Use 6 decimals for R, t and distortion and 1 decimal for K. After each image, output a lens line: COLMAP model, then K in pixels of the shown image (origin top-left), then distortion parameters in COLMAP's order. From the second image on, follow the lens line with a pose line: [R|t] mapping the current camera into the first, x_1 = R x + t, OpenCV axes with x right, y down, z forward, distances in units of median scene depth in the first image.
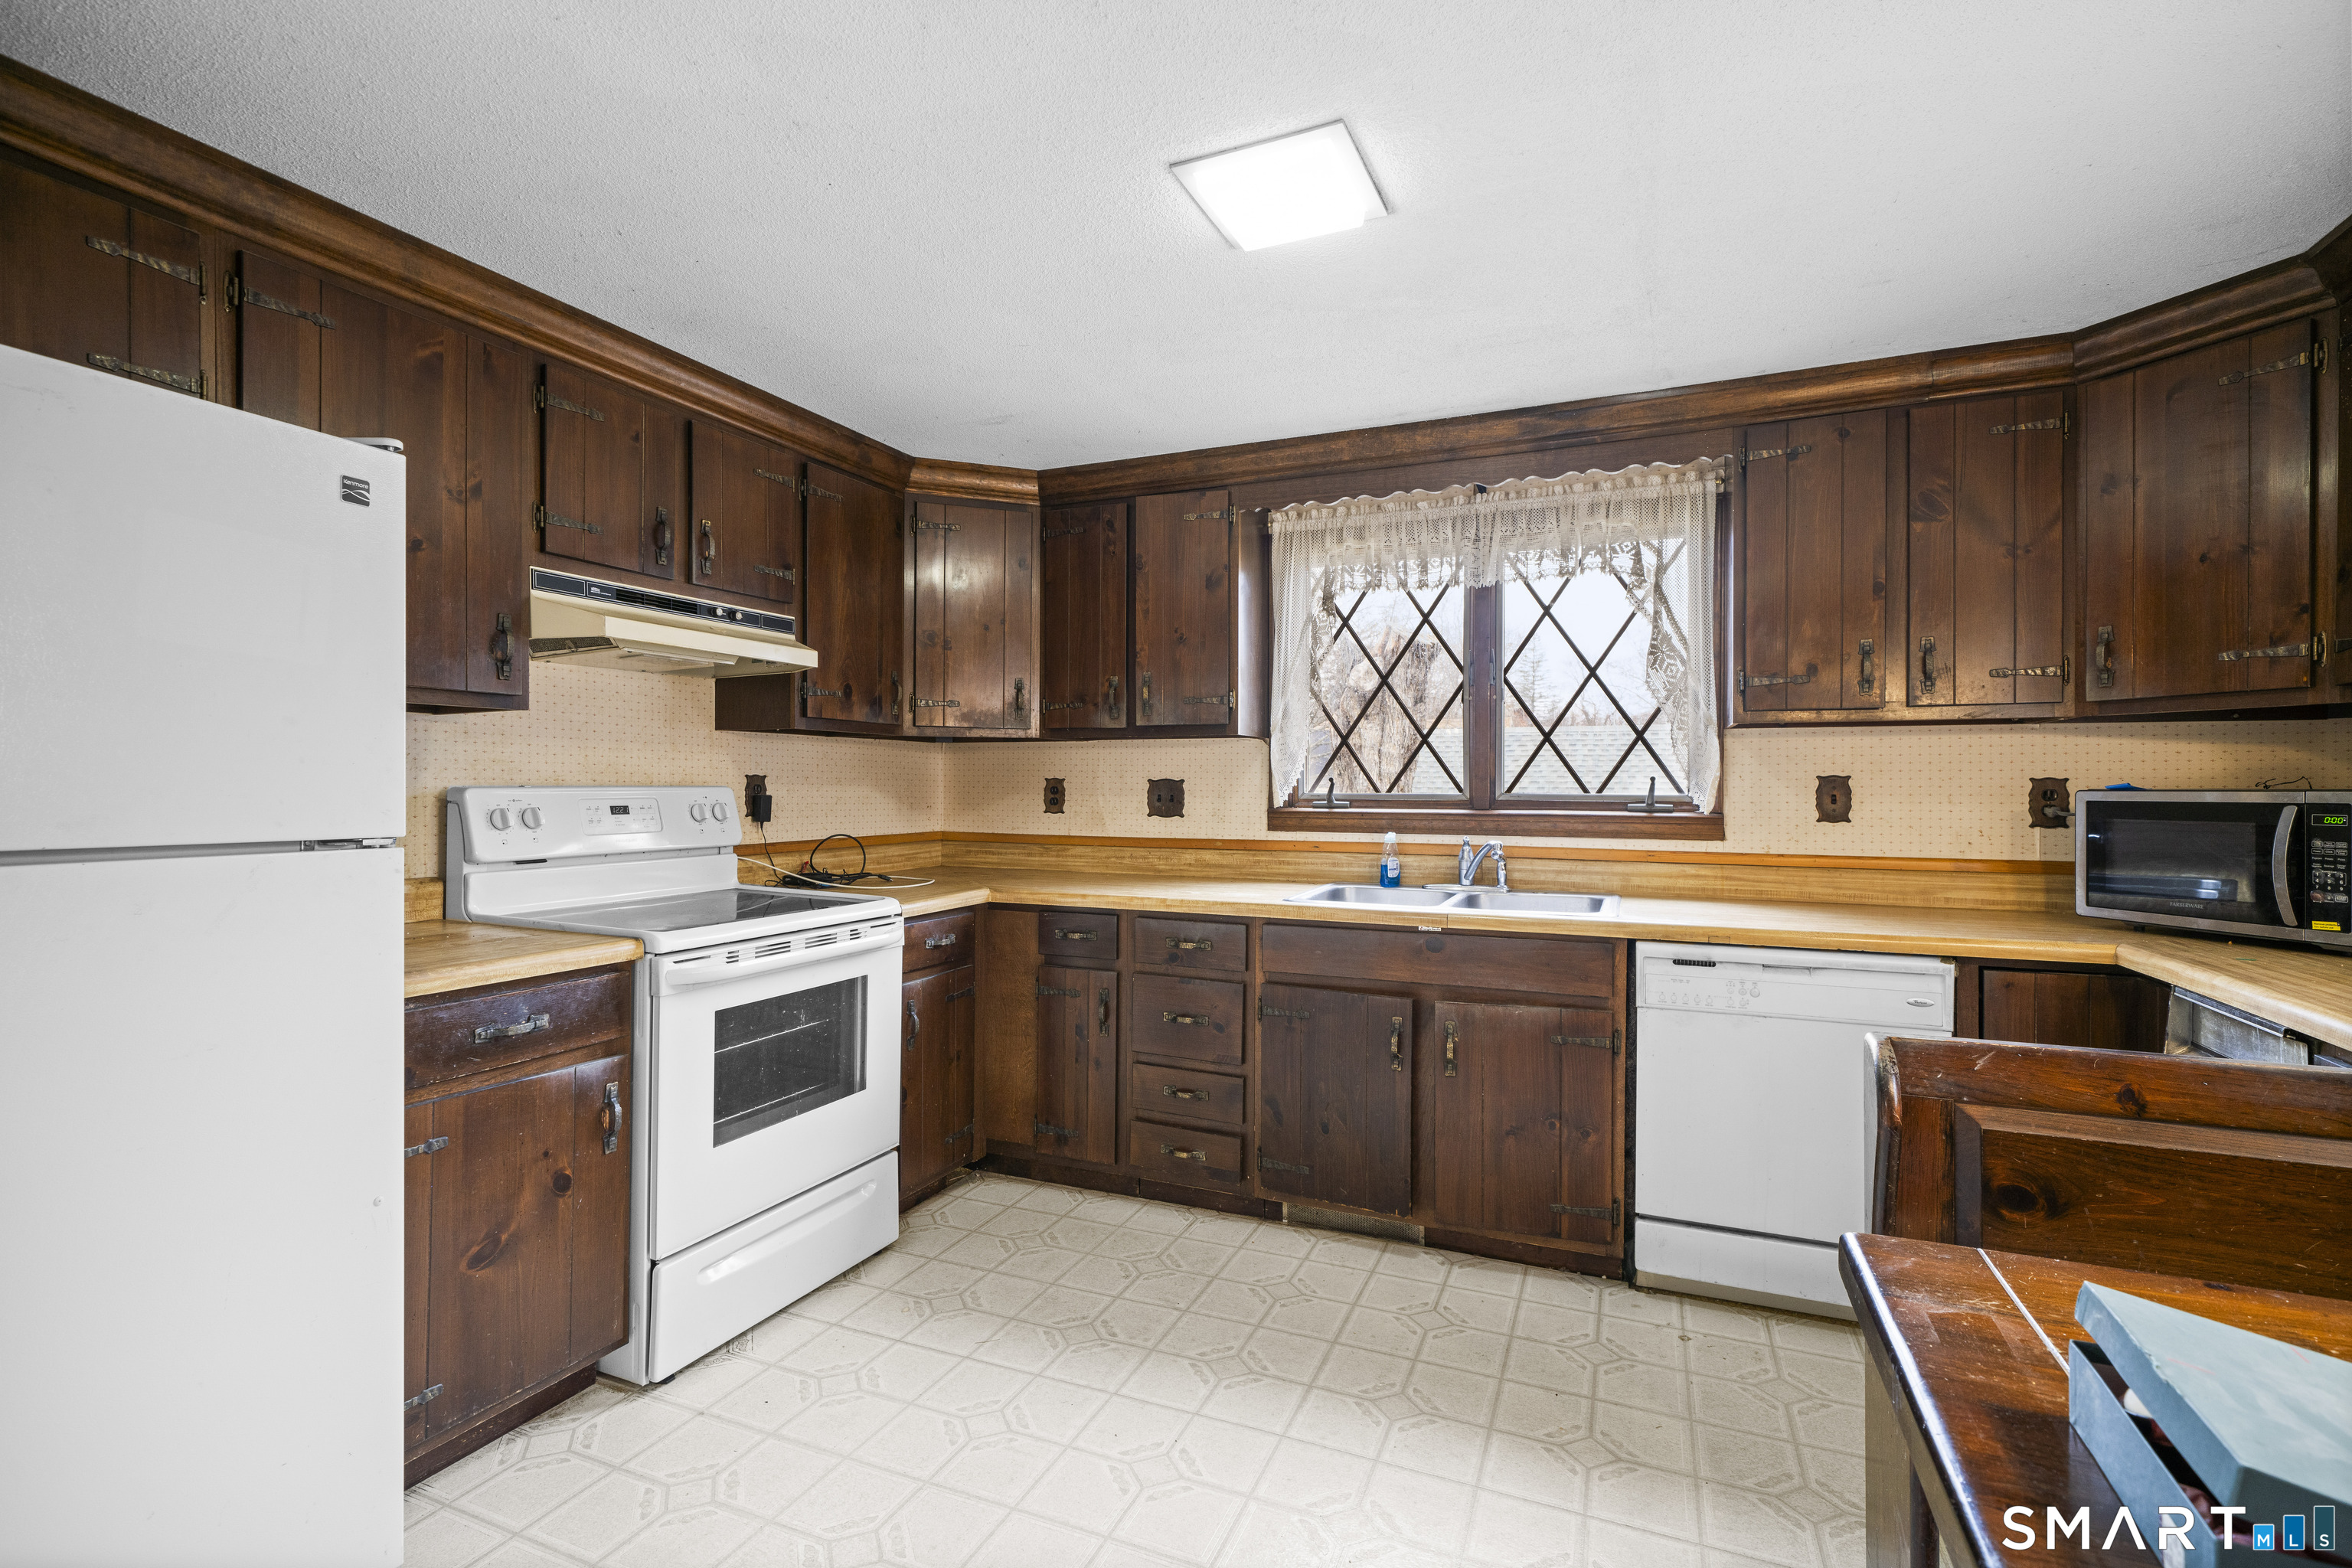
lens RADIAL K [[1079.5, 0, 1182.8], [0, 1079.5, 787.3], [0, 0, 1]] dist [-0.004711, 0.000758]
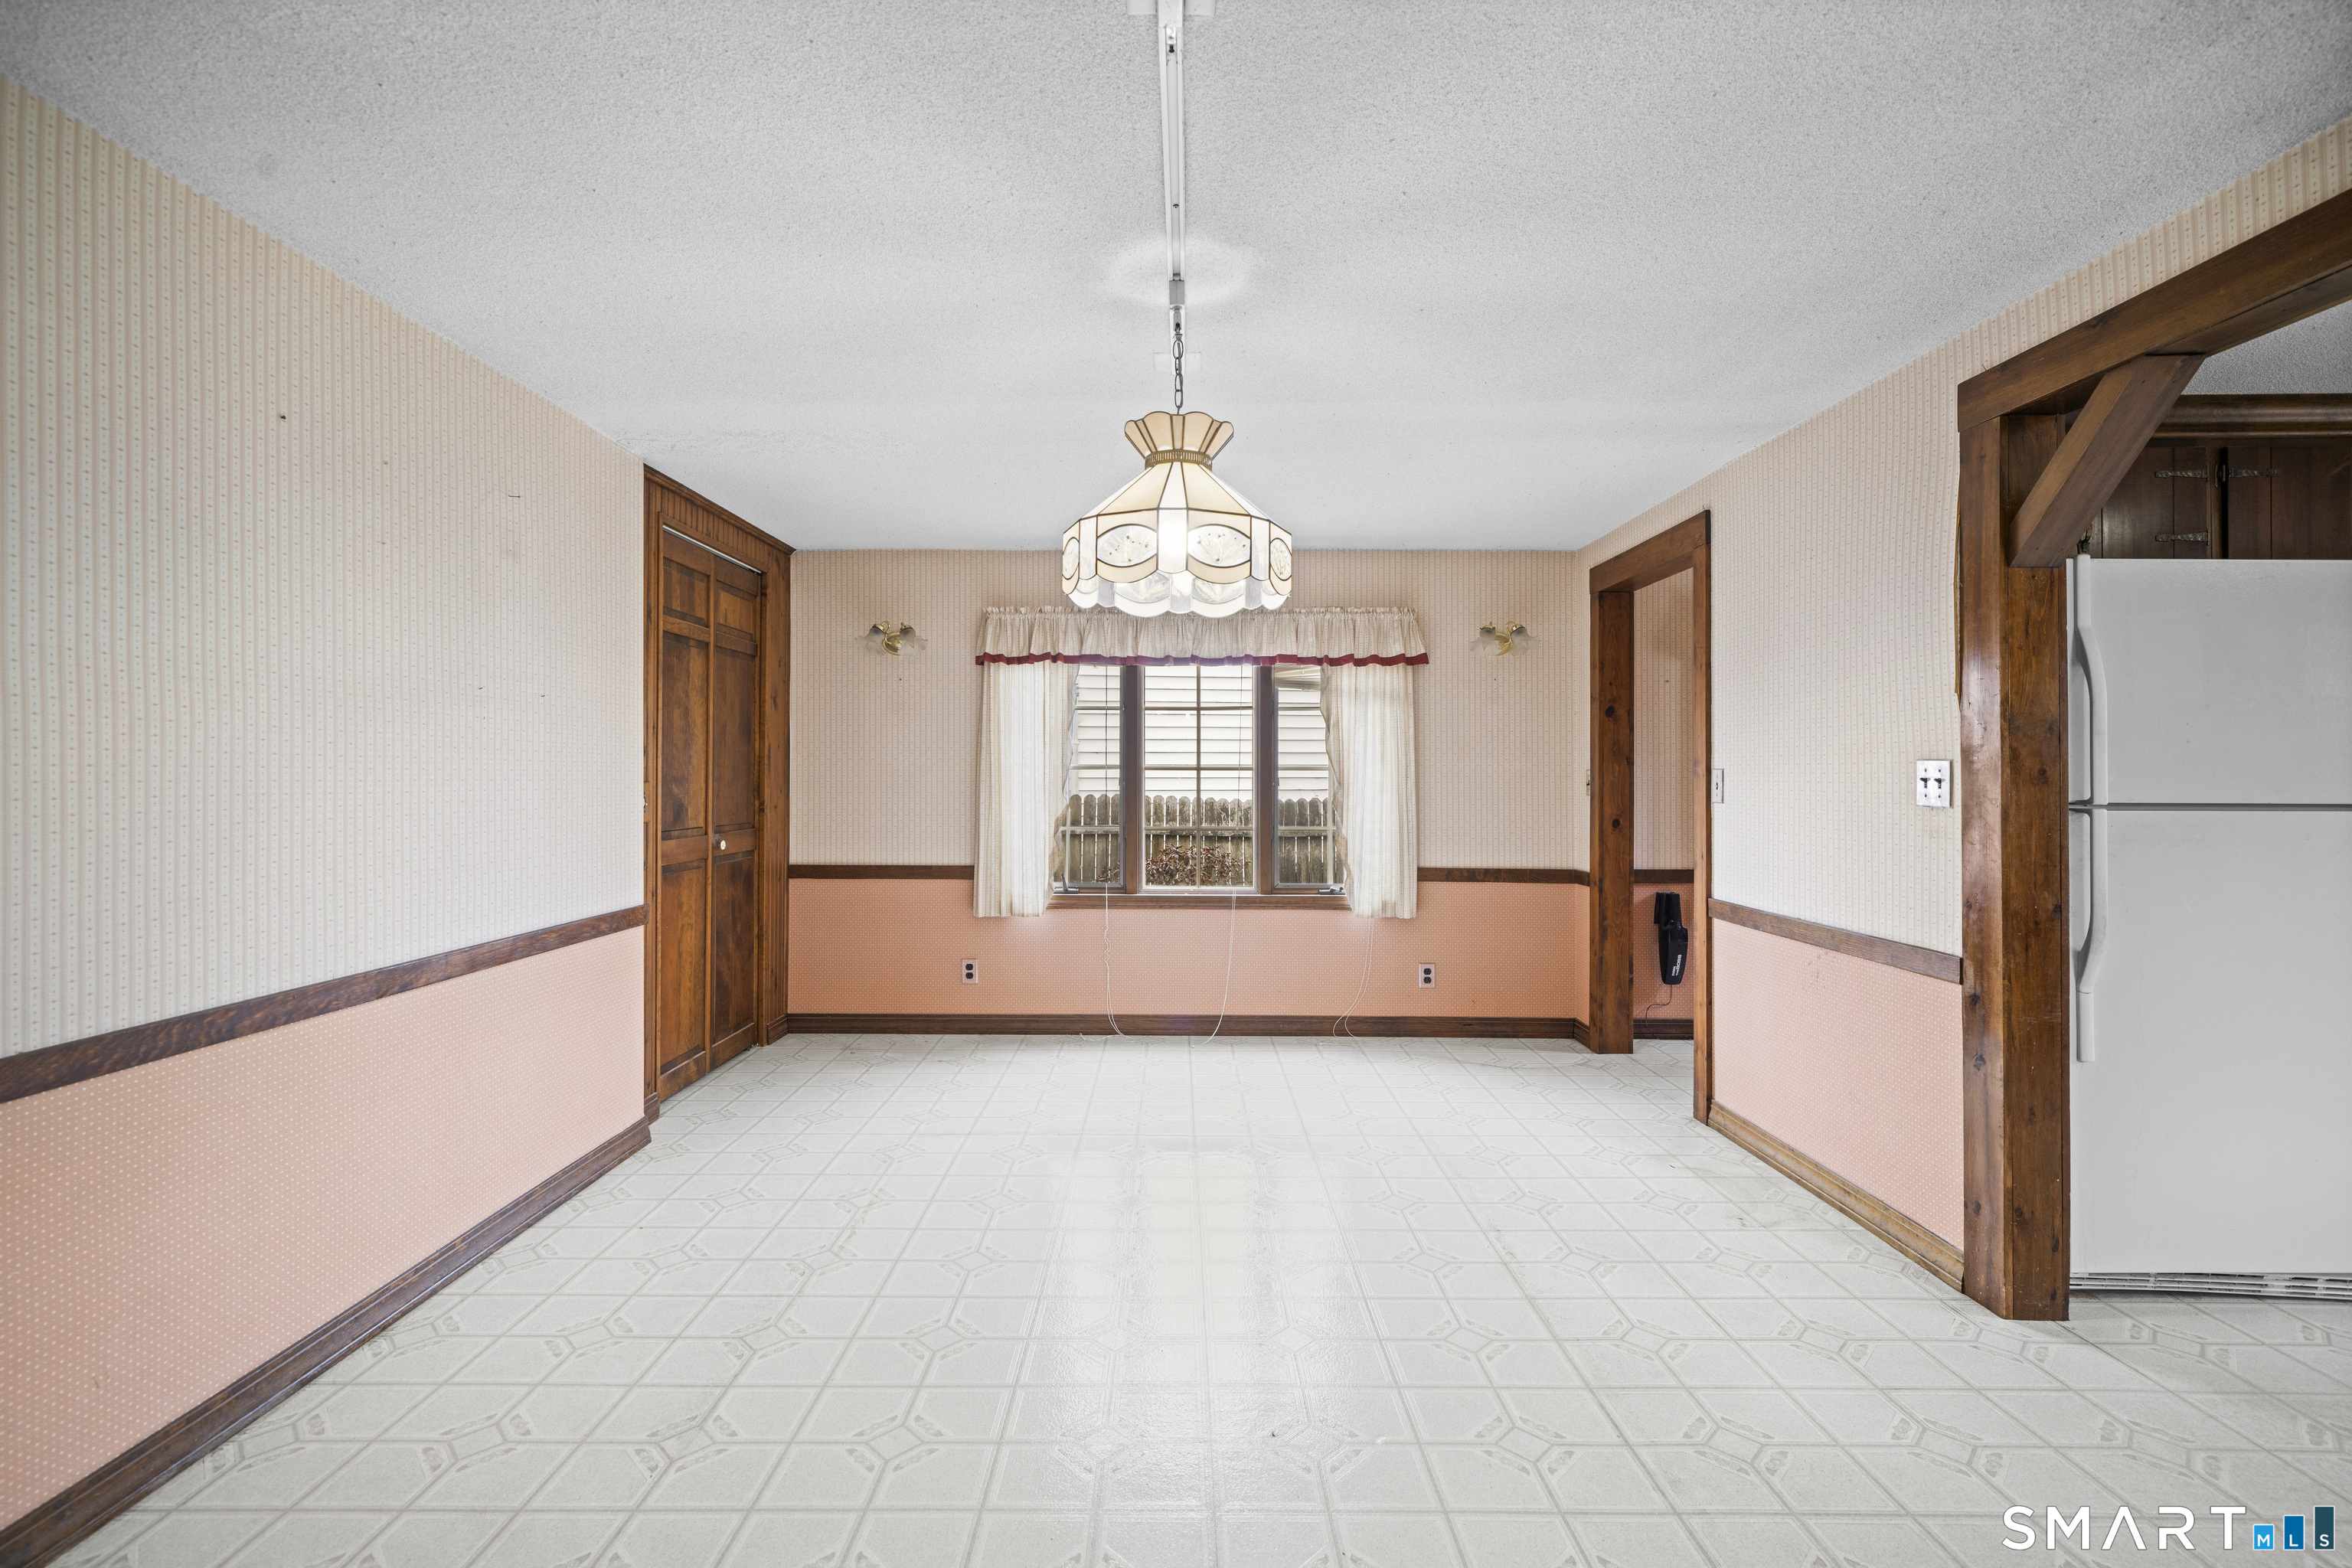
lens RADIAL K [[1047.7, 0, 1159.2], [0, 1047.7, 768.3], [0, 0, 1]] dist [-0.003523, 0.000801]
pose [[0.381713, -0.011279, -0.924212, -0.017963], [0.000087, 0.999926, -0.012167, 0.005824], [0.924281, 0.004564, 0.381686, -0.671994]]
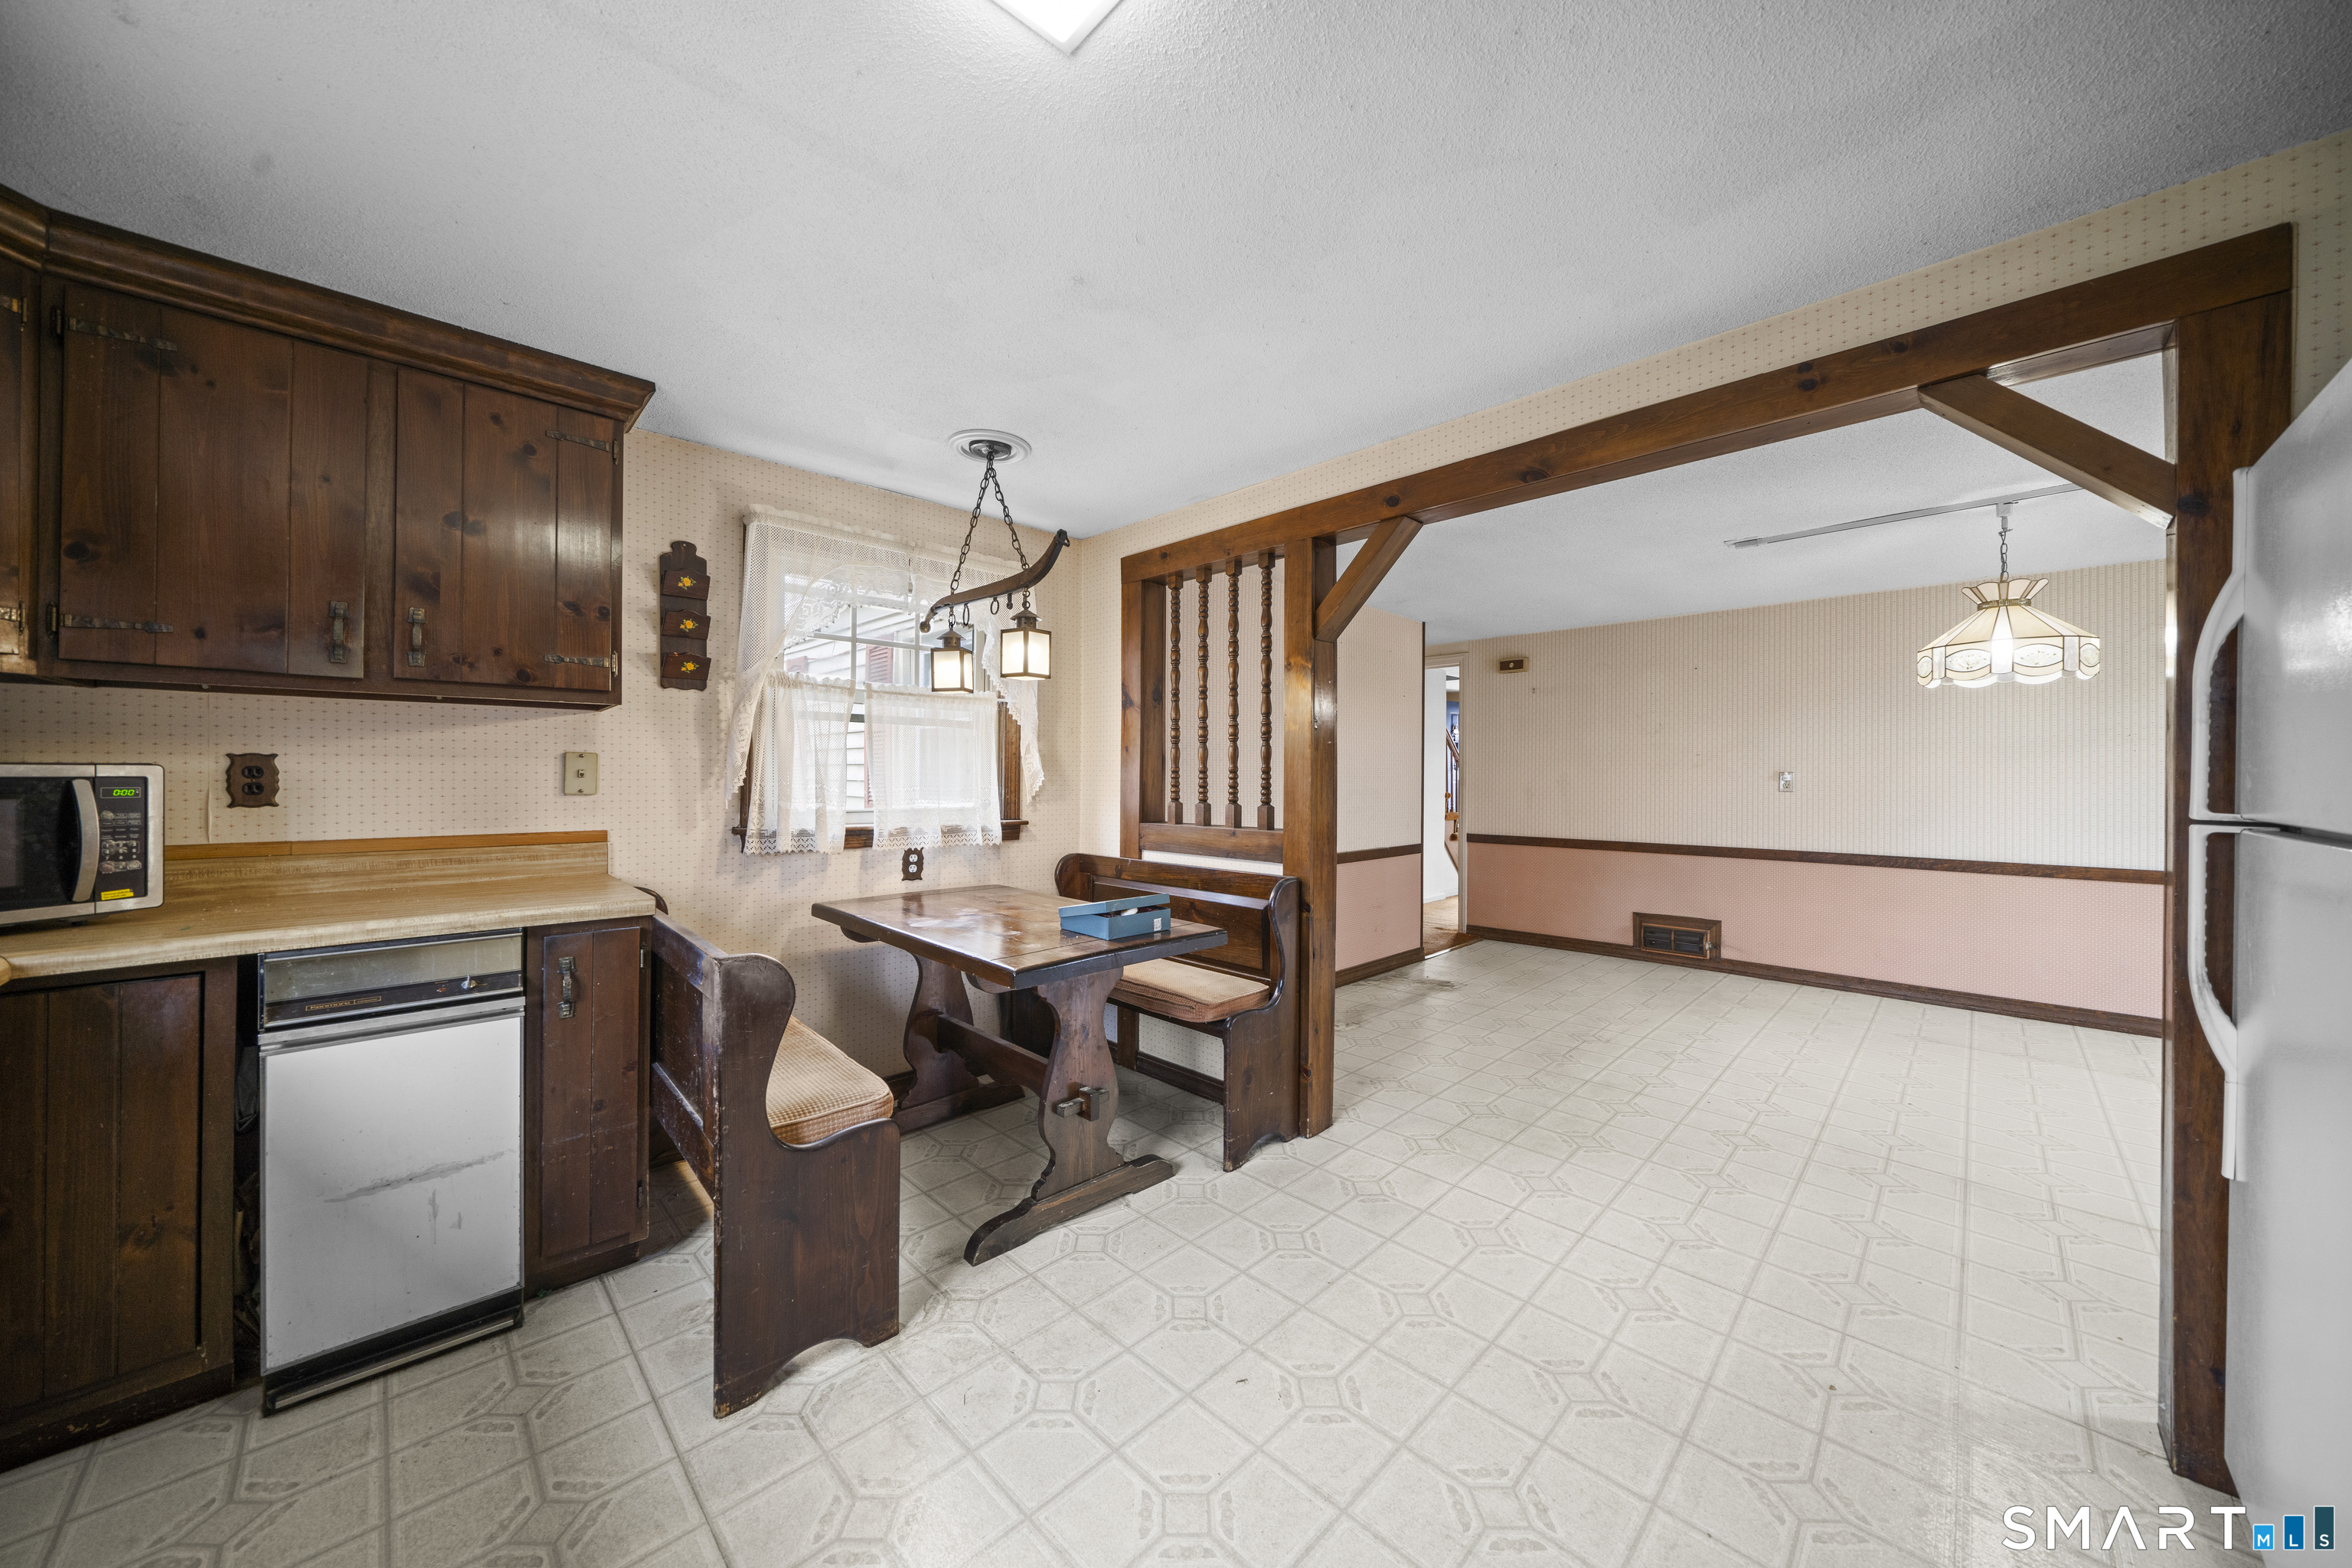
lens RADIAL K [[812.0, 0, 1179.2], [0, 812.0, 770.8], [0, 0, 1]] dist [-0.002933, -0.000465]
pose [[-0.928680, -0.007646, 0.370803, -0.111839], [-0.009003, 0.999958, -0.001929, 0.000799], [-0.370772, -0.005130, -0.928710, 0.899189]]
